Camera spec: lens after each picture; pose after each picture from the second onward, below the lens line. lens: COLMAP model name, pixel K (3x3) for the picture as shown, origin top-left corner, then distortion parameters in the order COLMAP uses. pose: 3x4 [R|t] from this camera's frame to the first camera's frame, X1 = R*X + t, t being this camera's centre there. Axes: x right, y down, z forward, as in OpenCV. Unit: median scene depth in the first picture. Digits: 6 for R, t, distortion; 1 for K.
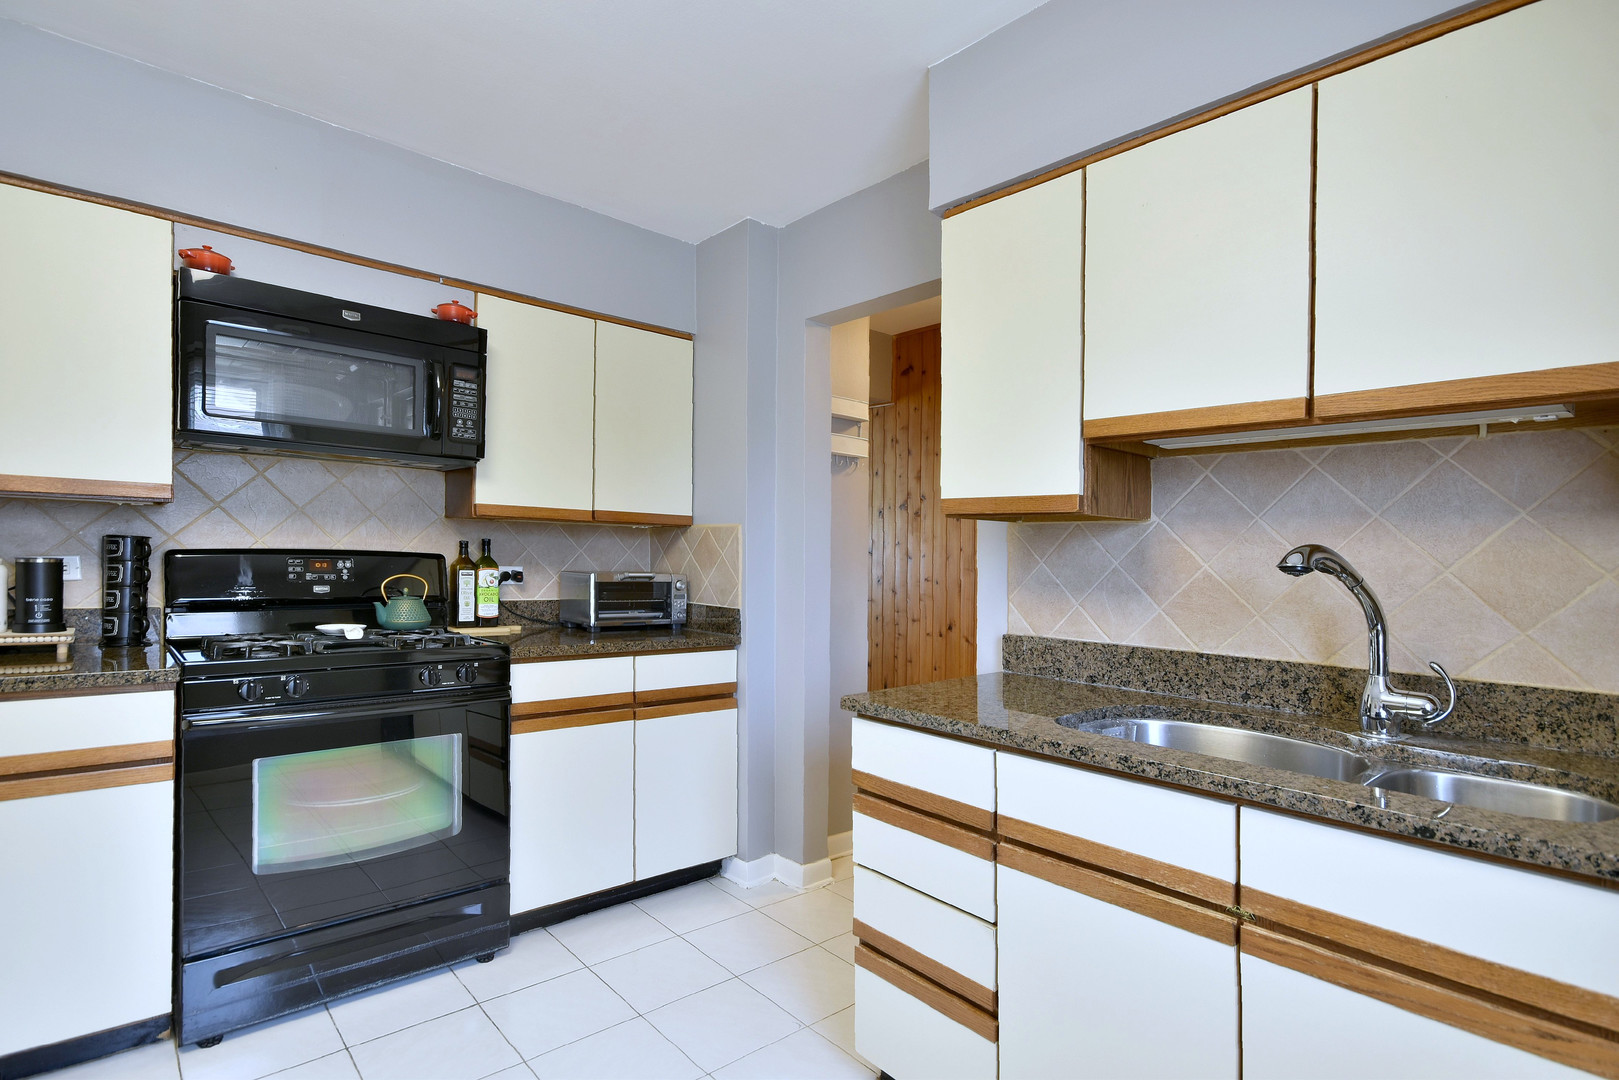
lens RADIAL K [[800.2, 0, 815.9], [0, 800.2, 546.2], [0, 0, 1]] dist [0.005436, 0.000085]
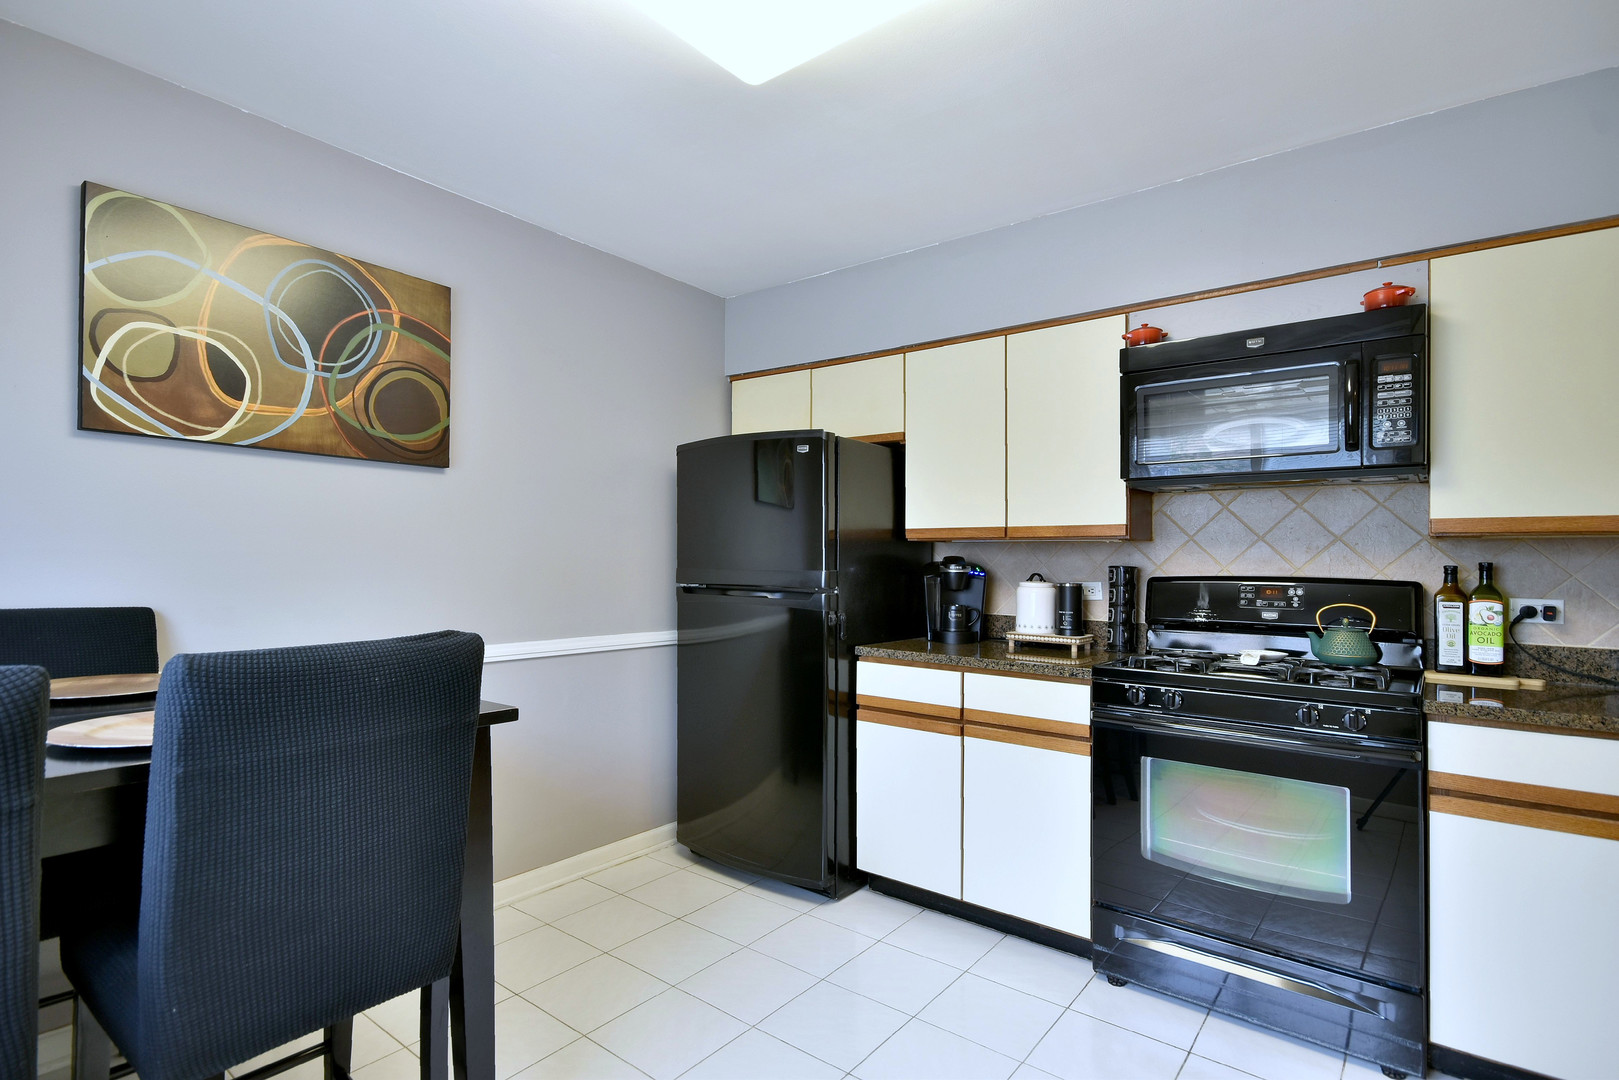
lens RADIAL K [[800.2, 0, 806.2], [0, 800.2, 565.7], [0, 0, 1]] dist [0.005436, 0.000085]
pose [[0.169147, -0.020589, -0.985376, 0.285930], [0.001919, 0.999787, -0.020561, 0.010266], [0.985589, 0.001587, 0.169150, 0.255993]]
